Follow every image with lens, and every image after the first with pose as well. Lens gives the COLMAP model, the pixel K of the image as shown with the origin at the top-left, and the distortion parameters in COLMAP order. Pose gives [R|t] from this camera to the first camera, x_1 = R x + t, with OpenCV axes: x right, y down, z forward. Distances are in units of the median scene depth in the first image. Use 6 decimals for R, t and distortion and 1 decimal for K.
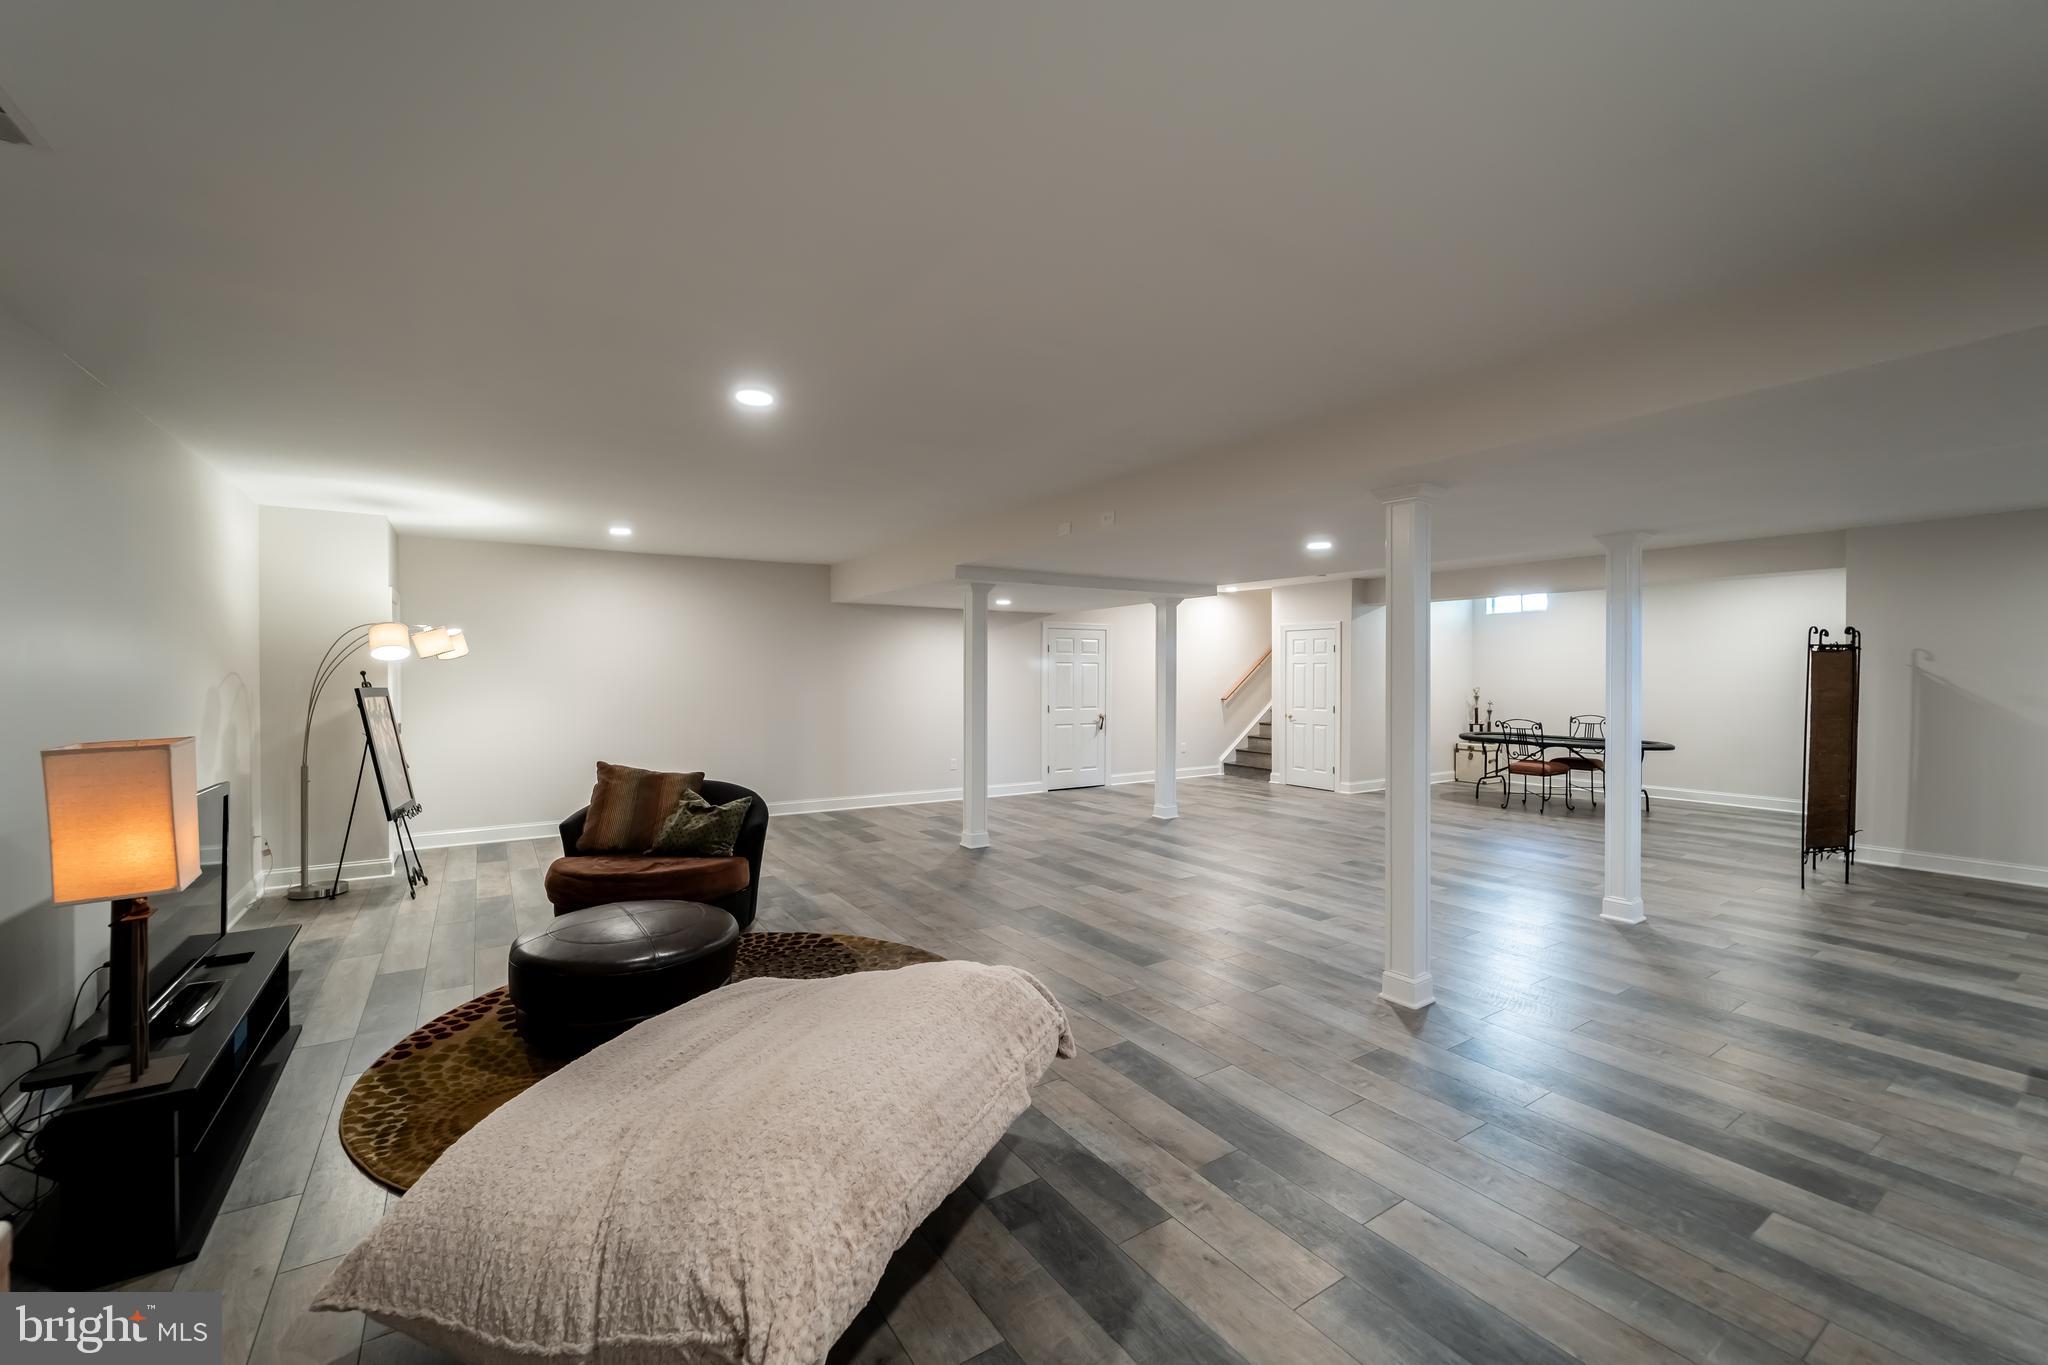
lens RADIAL K [[834.2, 0, 1023.6], [0, 834.2, 672.9], [0, 0, 1]] dist [-0.001549, -0.000344]
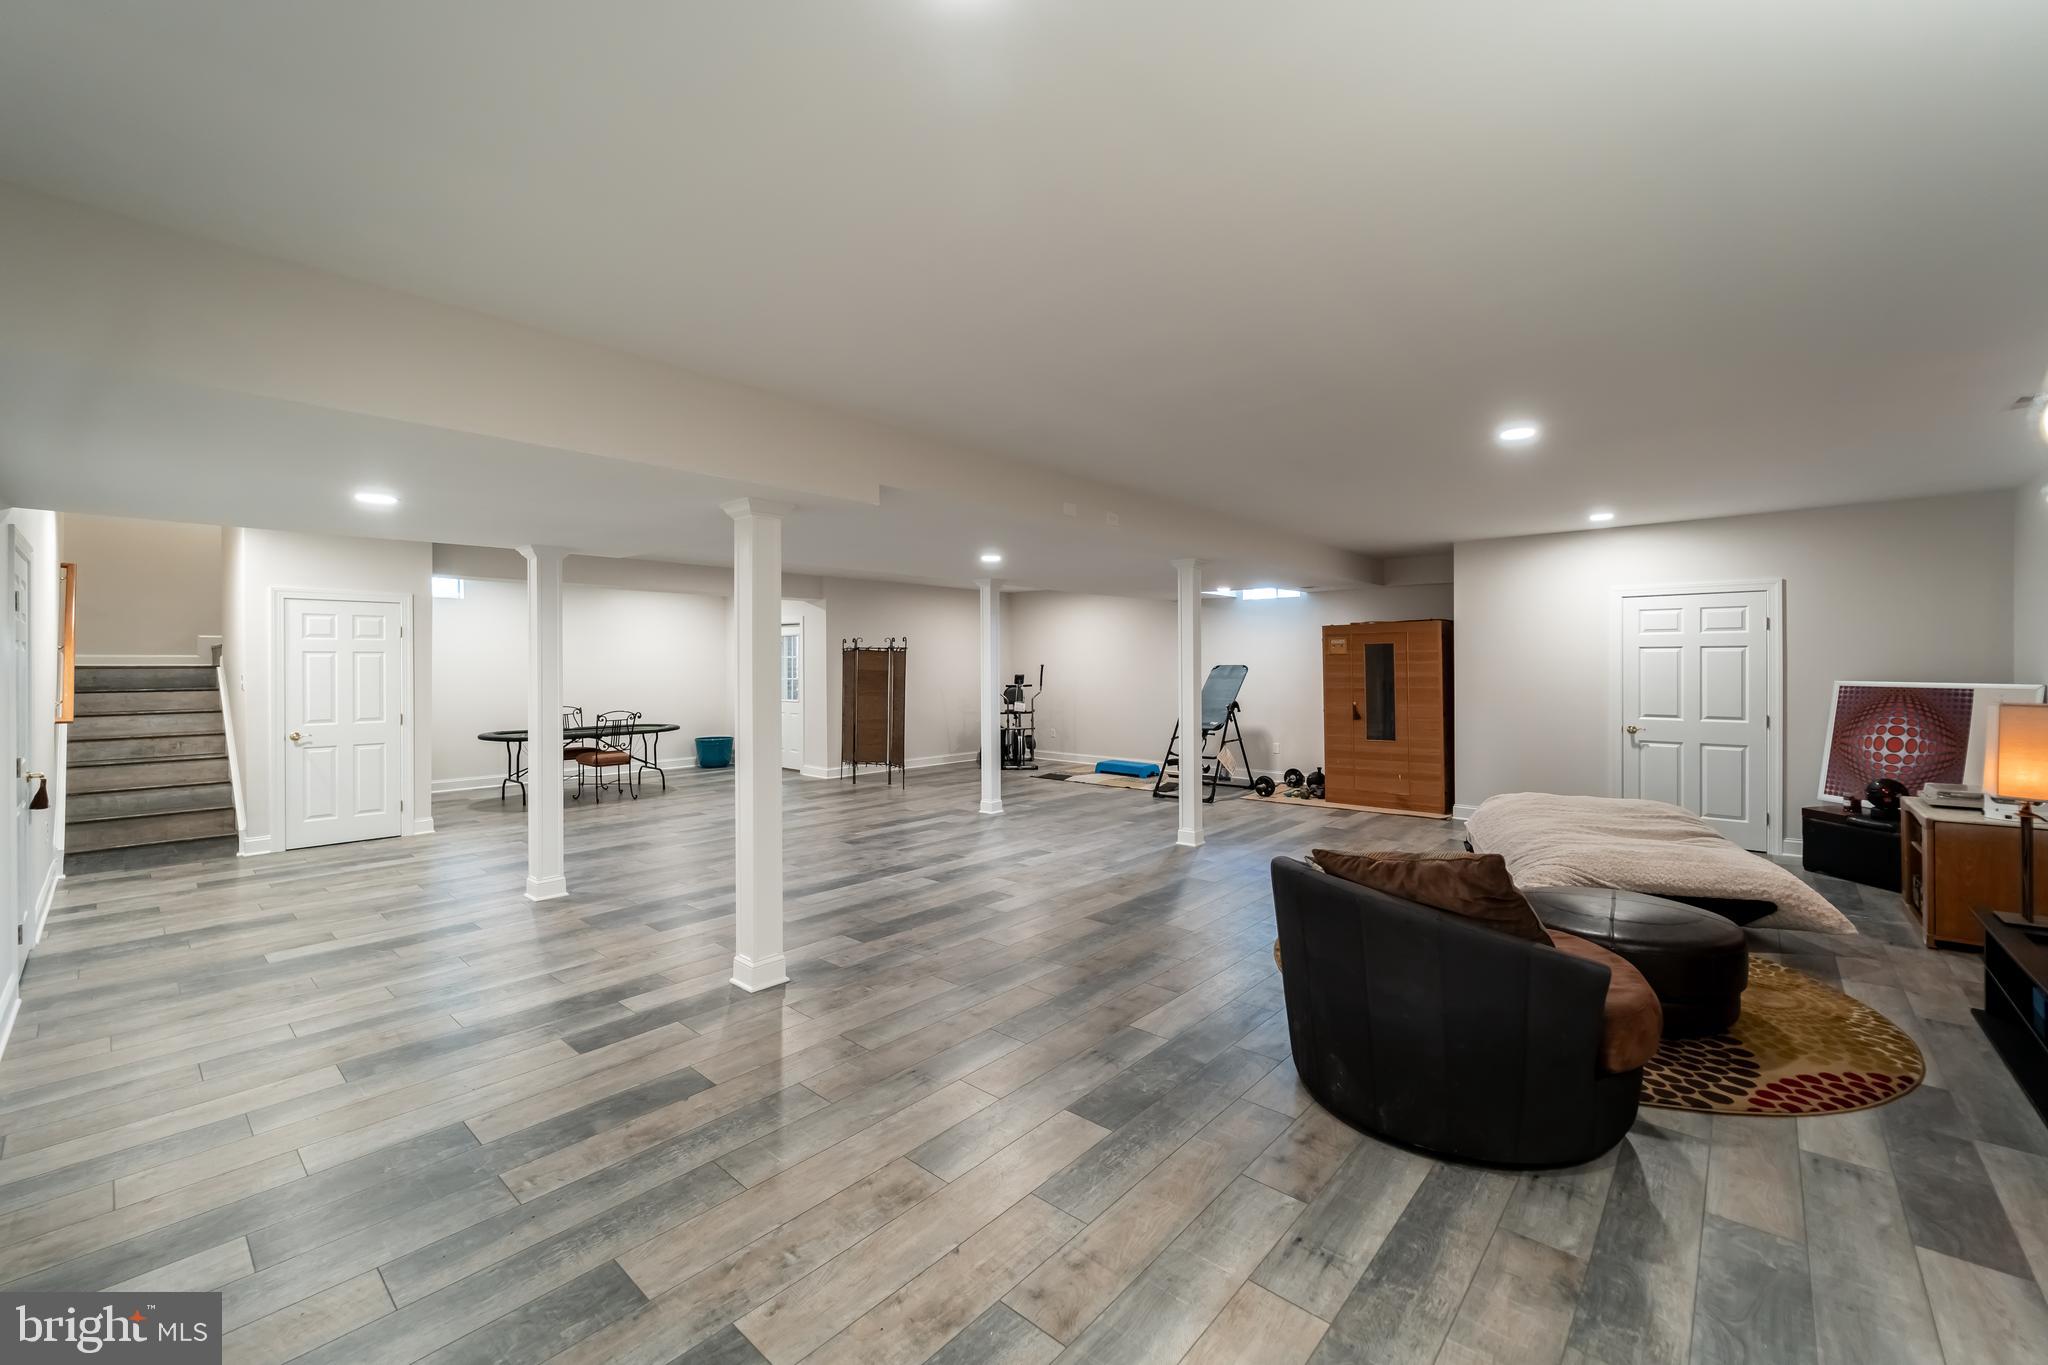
lens RADIAL K [[822.2, 0, 1041.8], [0, 822.2, 671.6], [0, 0, 1]] dist [0.000371, 0.000137]
pose [[-0.267085, -0.007169, 0.963646, -0.789856], [0.003927, 0.999956, 0.008527, 0.002264], [-0.963665, 0.006062, -0.267045, 1.226645]]
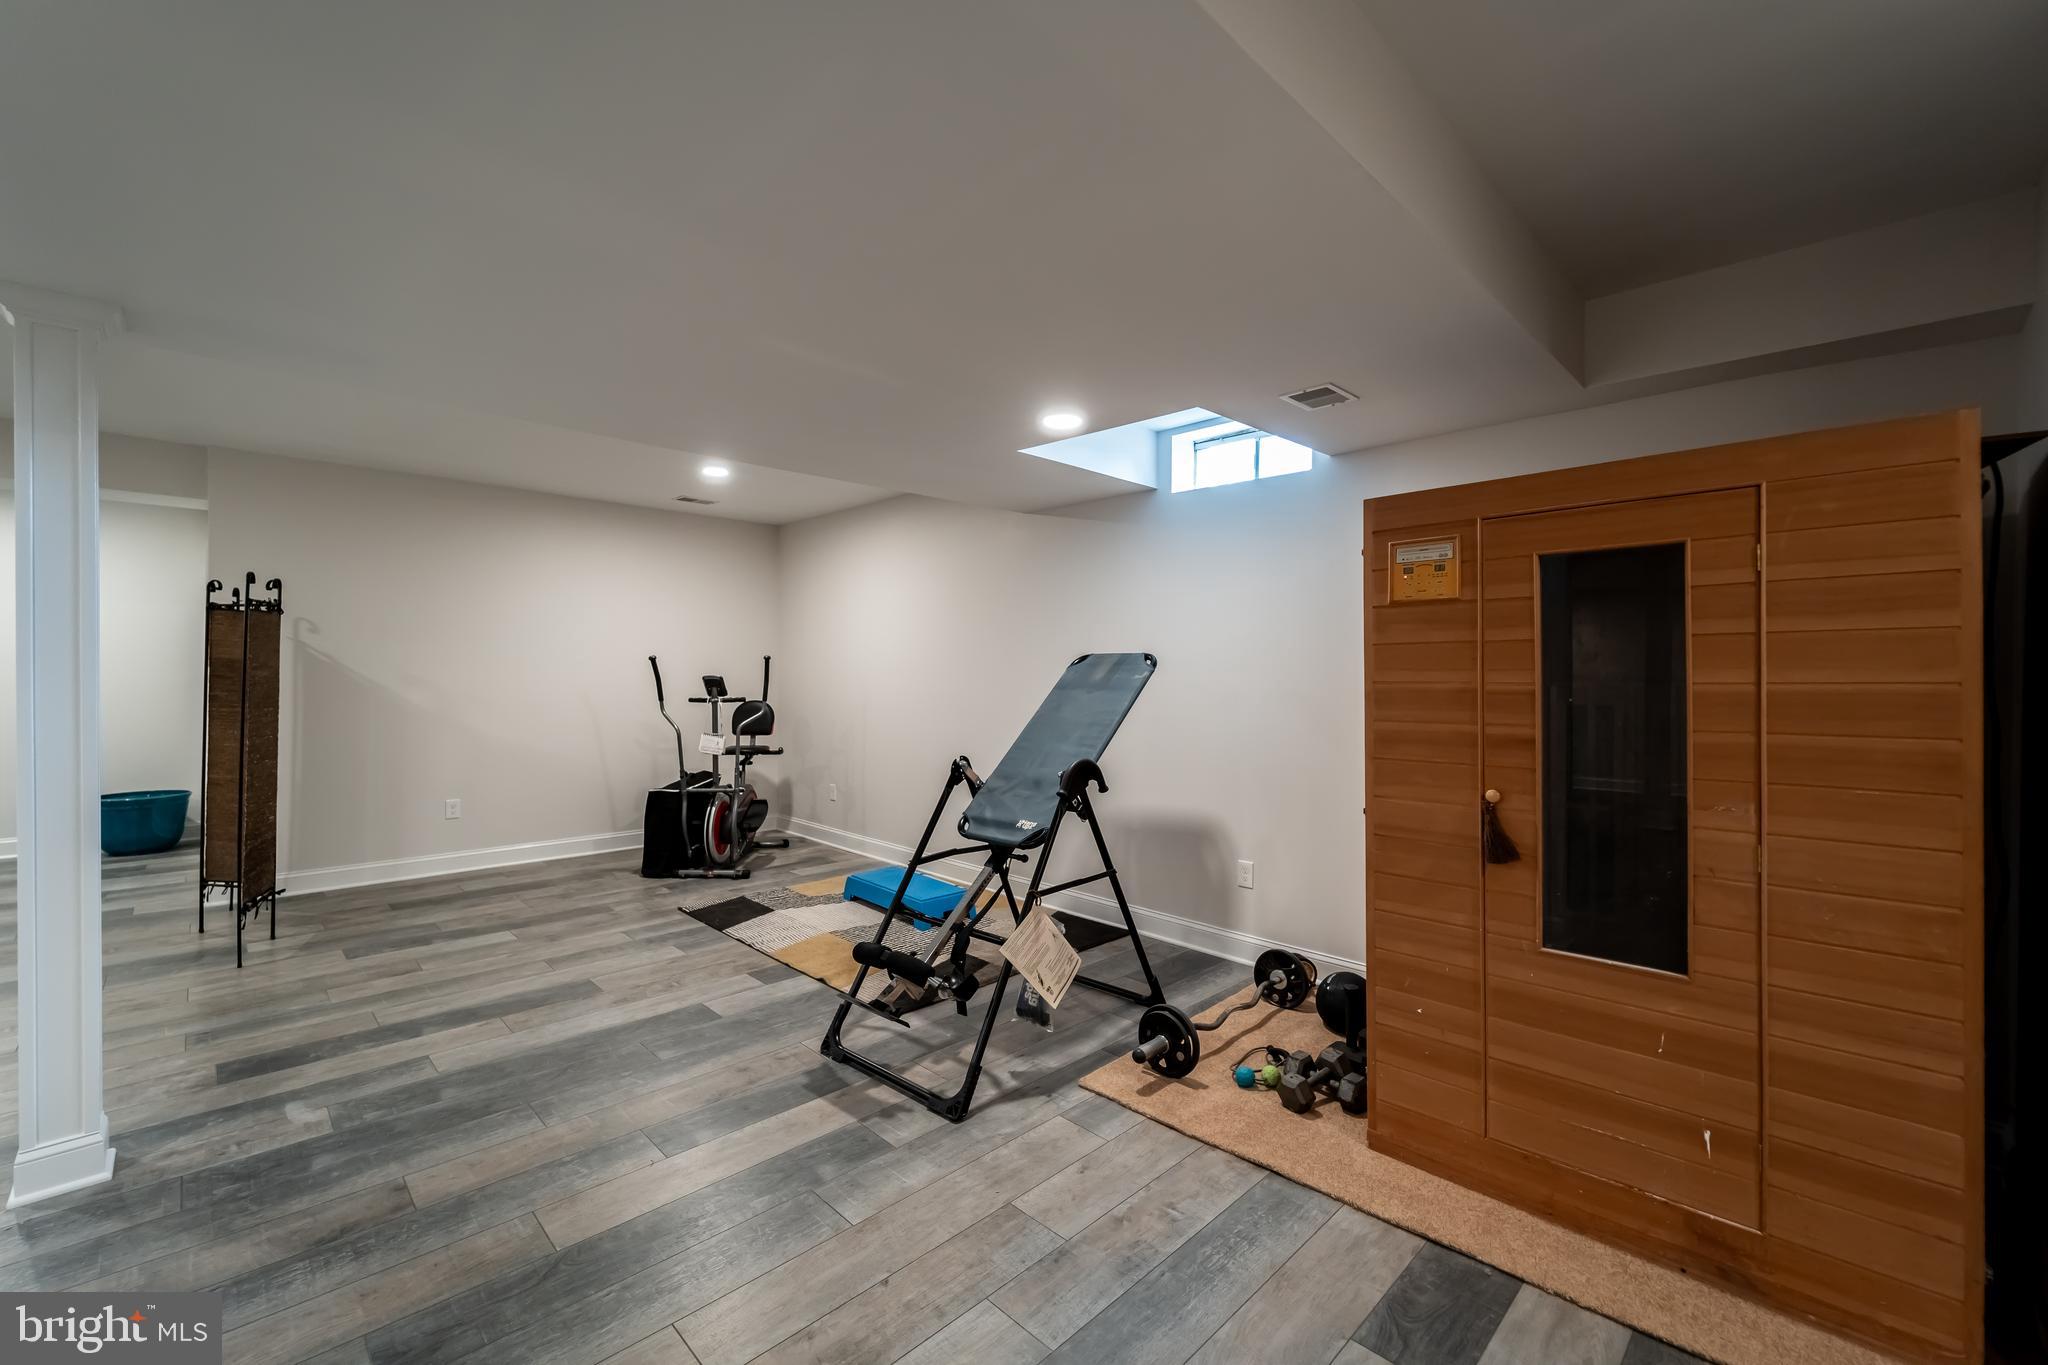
lens RADIAL K [[834.2, 0, 1023.6], [0, 834.2, 672.9], [0, 0, 1]] dist [-0.001549, -0.000344]
pose [[-0.190715, 0.000591, 0.981645, 0.180850], [-0.010622, 0.999940, -0.002665, 0.022870], [-0.981588, -0.010936, -0.190697, 0.551822]]
